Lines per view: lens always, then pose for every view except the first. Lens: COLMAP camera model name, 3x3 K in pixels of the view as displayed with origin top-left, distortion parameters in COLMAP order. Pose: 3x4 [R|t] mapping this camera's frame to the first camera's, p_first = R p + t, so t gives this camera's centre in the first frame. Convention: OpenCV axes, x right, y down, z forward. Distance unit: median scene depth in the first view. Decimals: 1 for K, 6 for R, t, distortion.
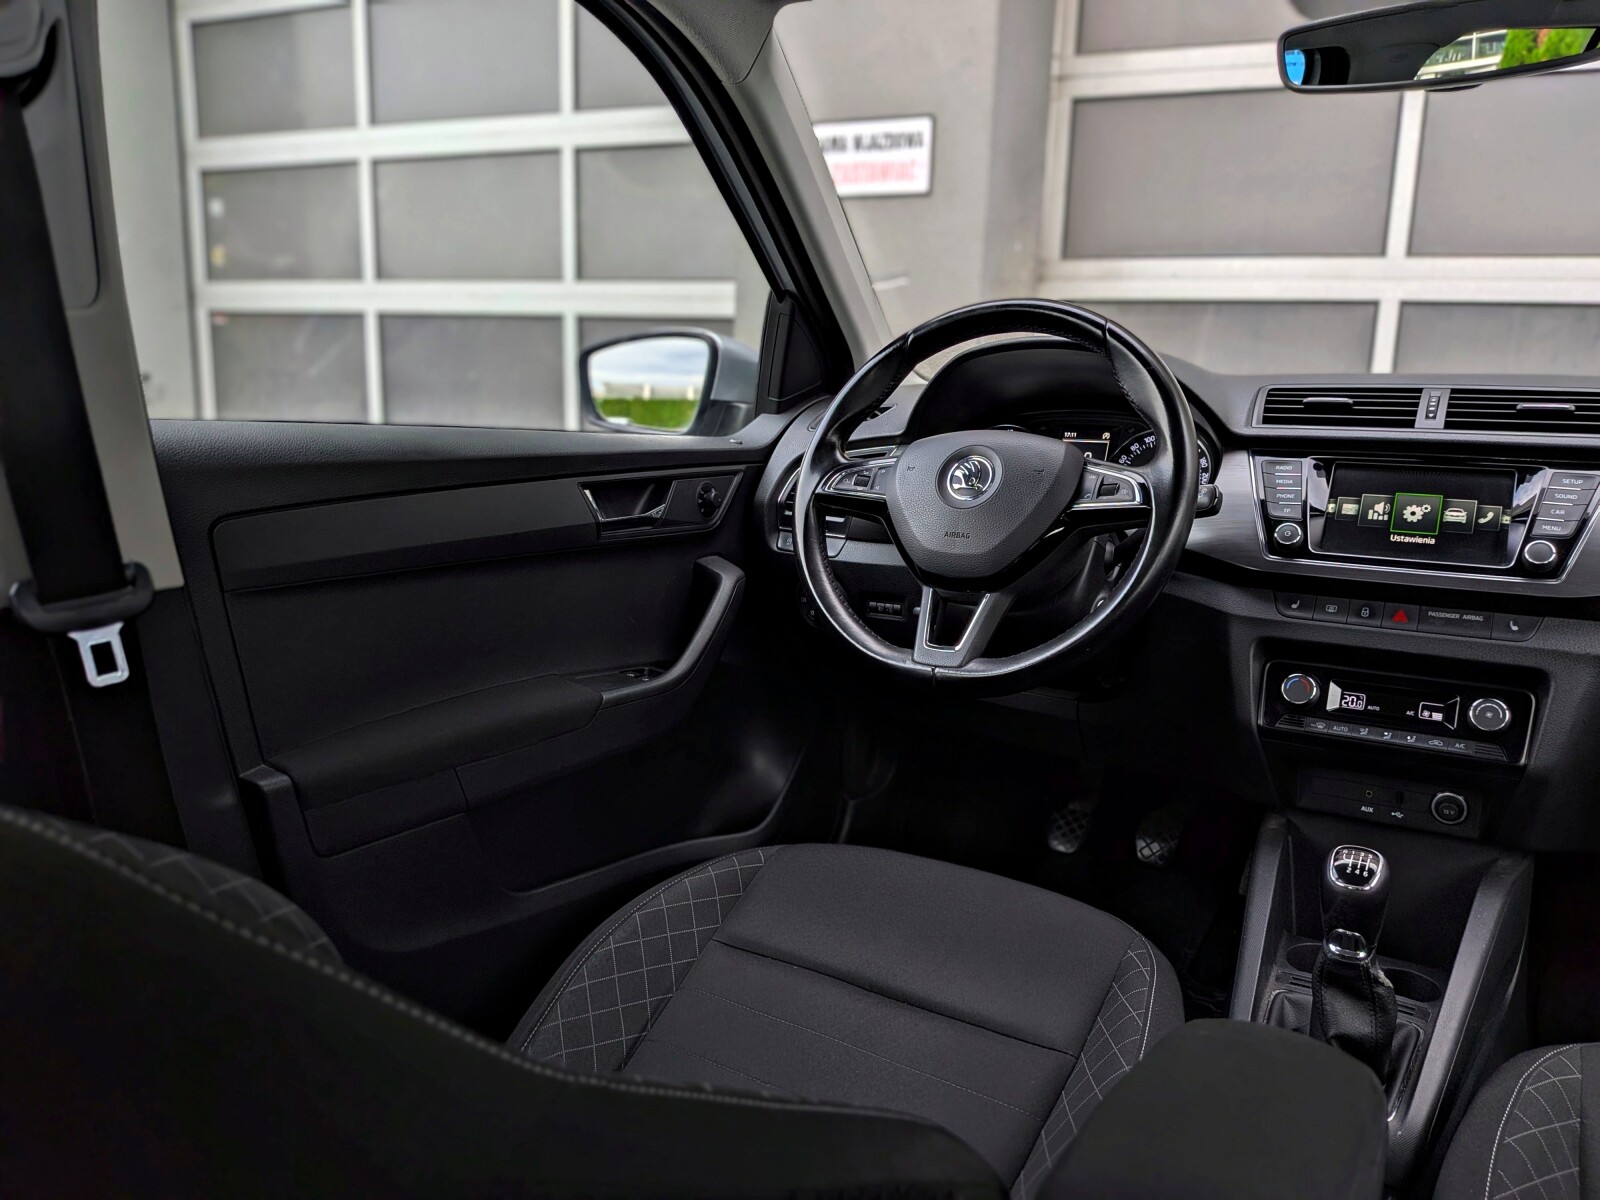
lens RADIAL K [[1152.8, 0, 804.9], [0, 1152.8, 598.1], [0, 0, 1]] dist [0.059212, -0.107997]
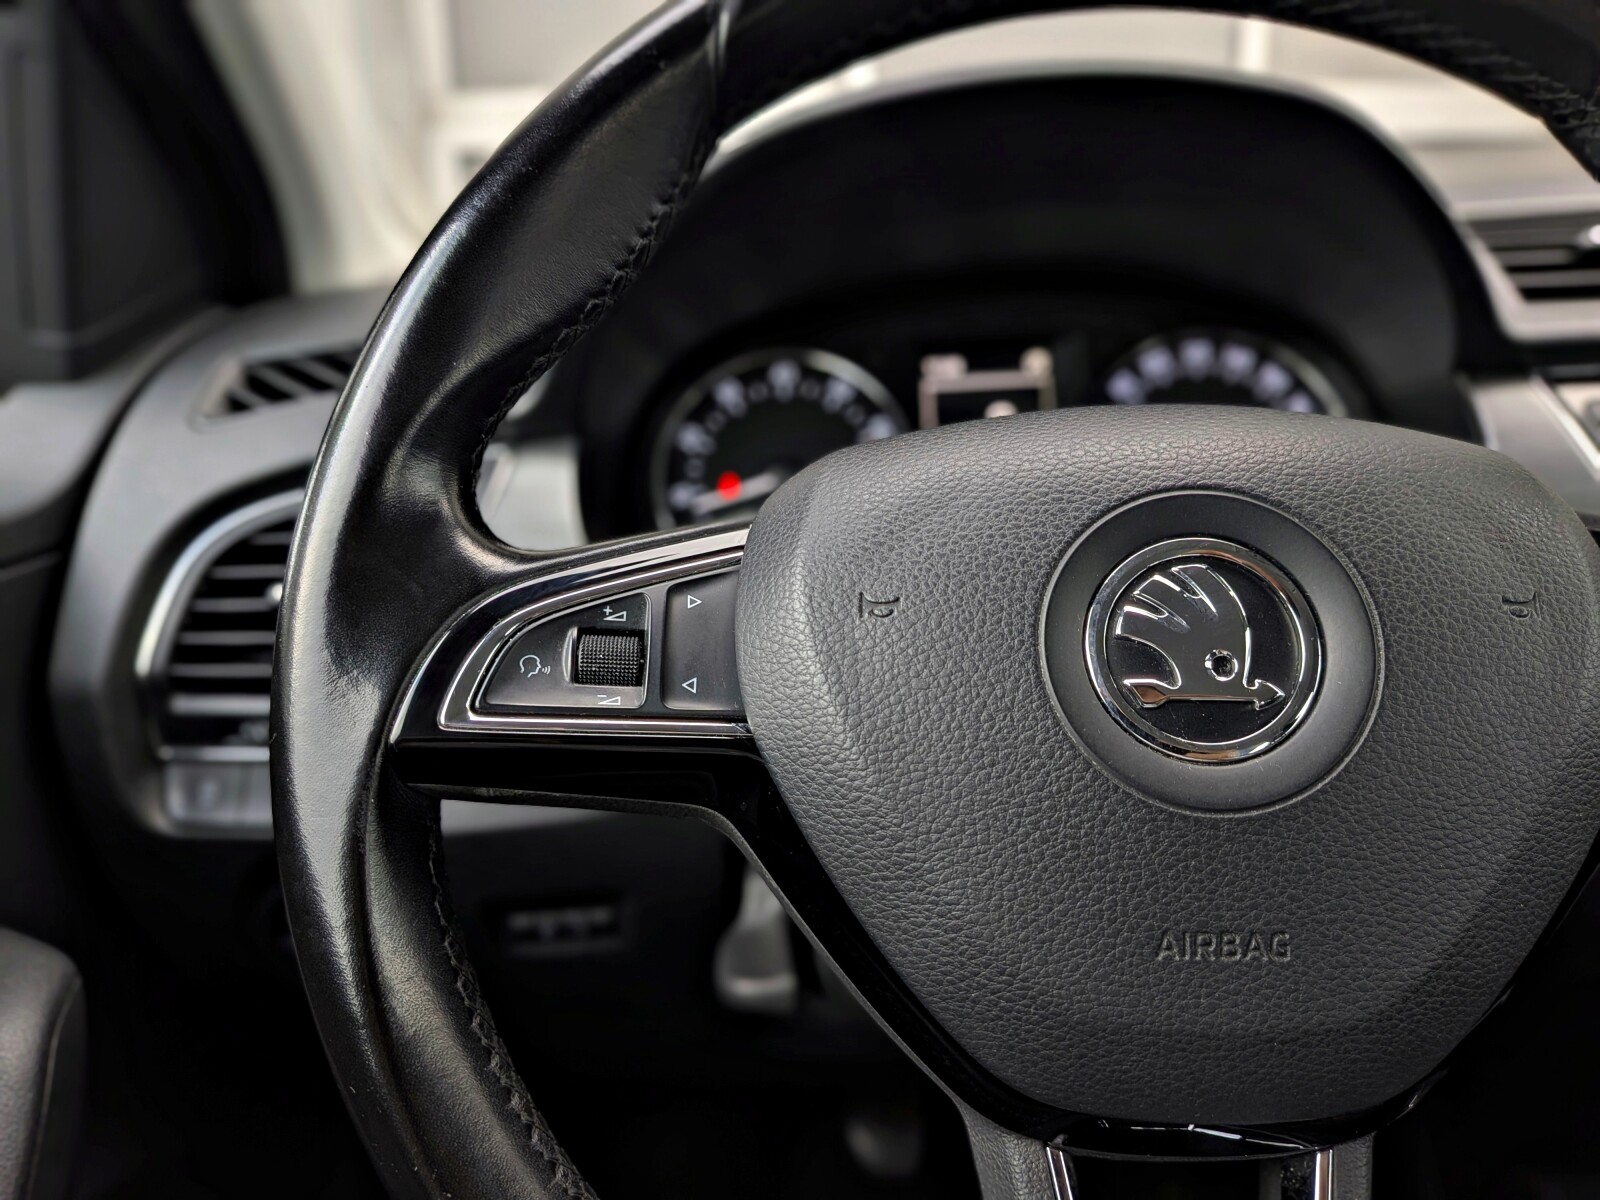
lens RADIAL K [[1194.2, 0, 778.9], [0, 1194.2, 600.0], [0, 0, 1]] dist [0.024634, -0.071008]
pose [[0.862987, -0.189065, 0.468516, -0.028445], [0.151093, 0.981480, 0.117760, -0.148783], [-0.482103, -0.030836, 0.875571, 0.828882]]
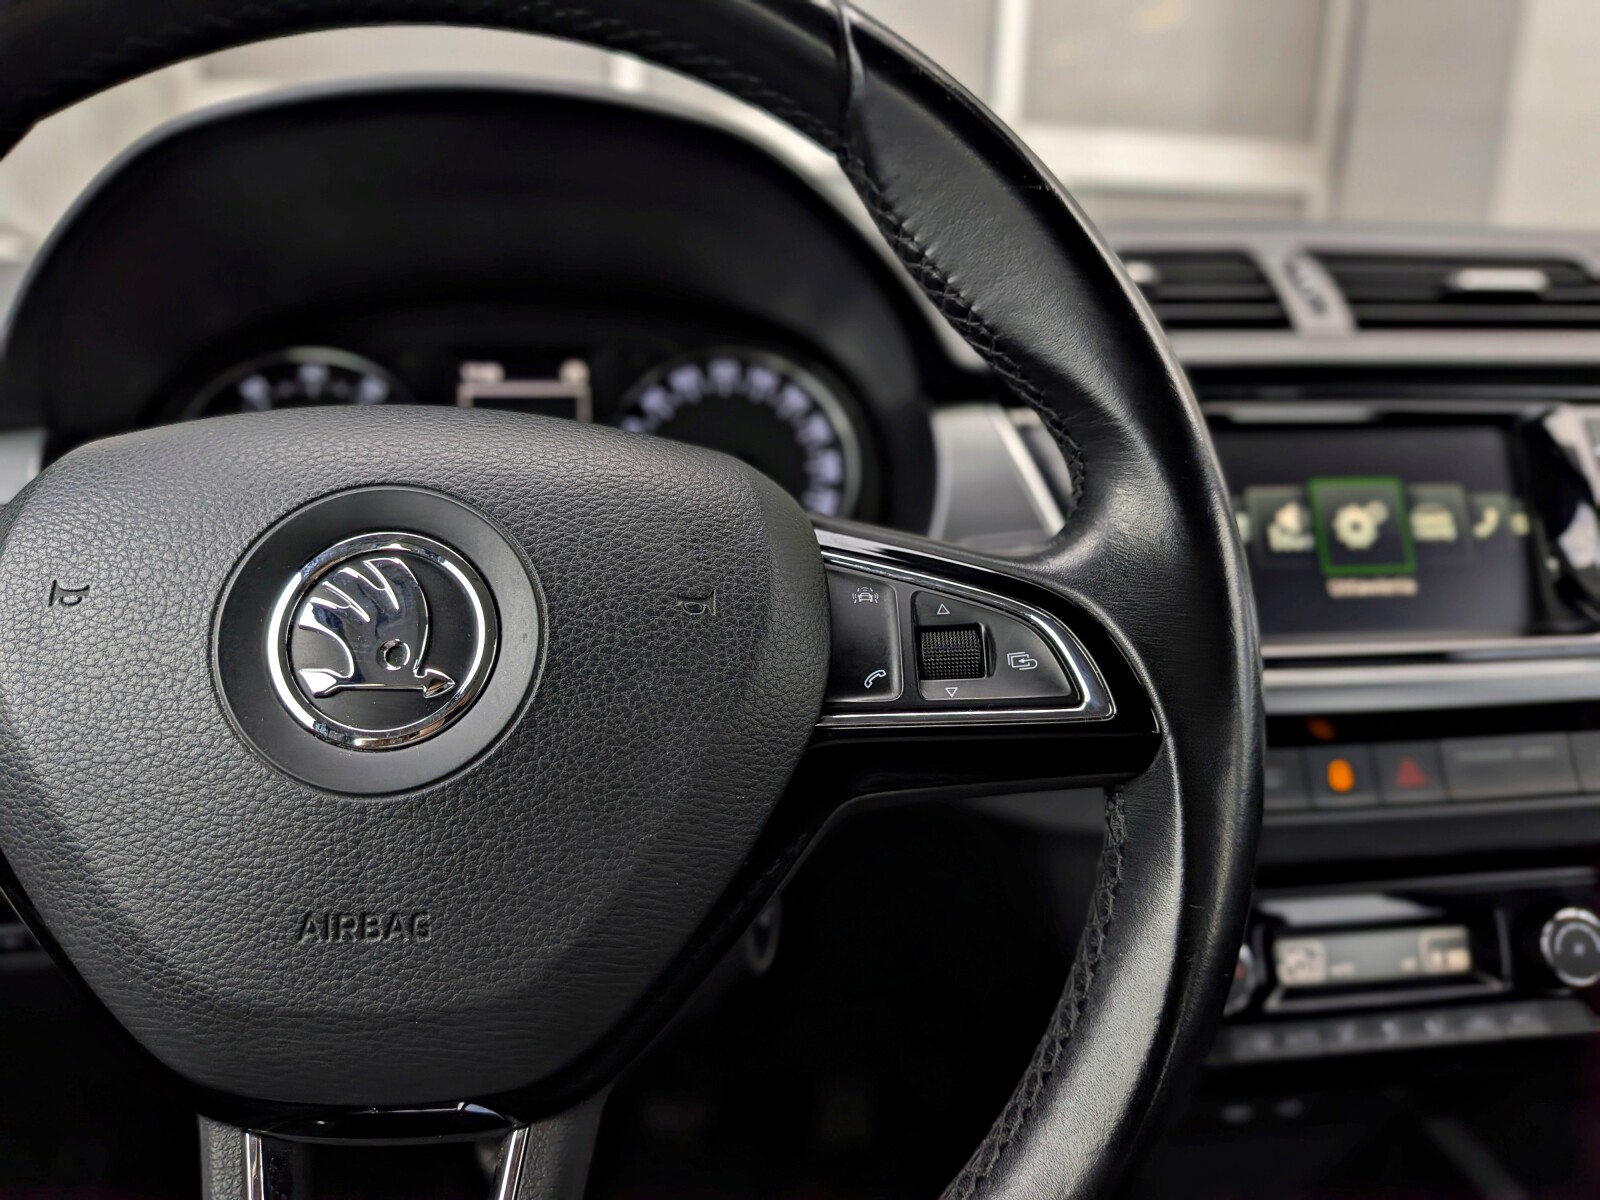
lens RADIAL K [[1194.2, 0, 761.2], [0, 1194.2, 588.4], [0, 0, 1]] dist [0.024634, -0.071008]
pose [[0.792205, -0.166354, 0.587143, 0.065286], [0.122239, 0.985886, 0.114397, -0.129026], [-0.597887, -0.018853, 0.801359, 0.759036]]
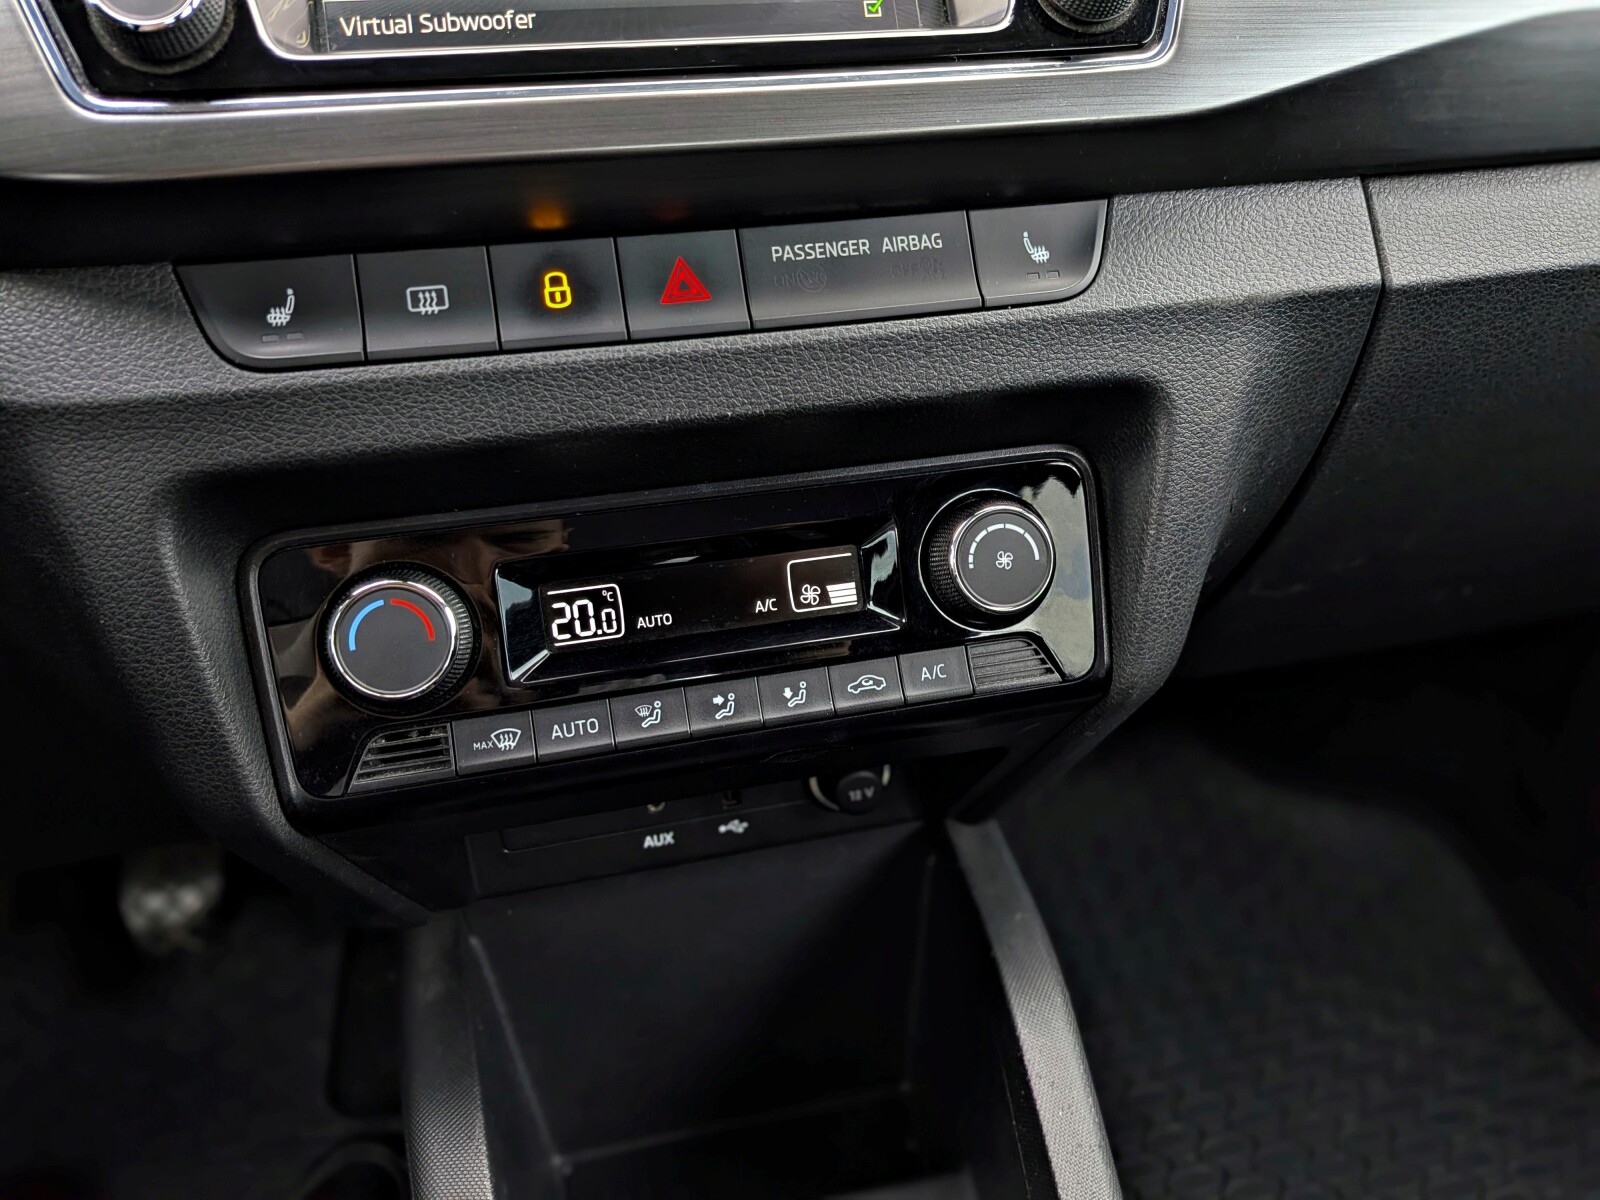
lens RADIAL K [[1152.8, 0, 804.0], [0, 1152.8, 580.0], [0, 0, 1]] dist [0.059212, -0.107997]
pose [[0.701634, -0.336233, 0.628217, 0.334367], [0.168102, 0.934885, 0.312619, 0.001407], [-0.692424, -0.113740, 0.712469, 0.761612]]
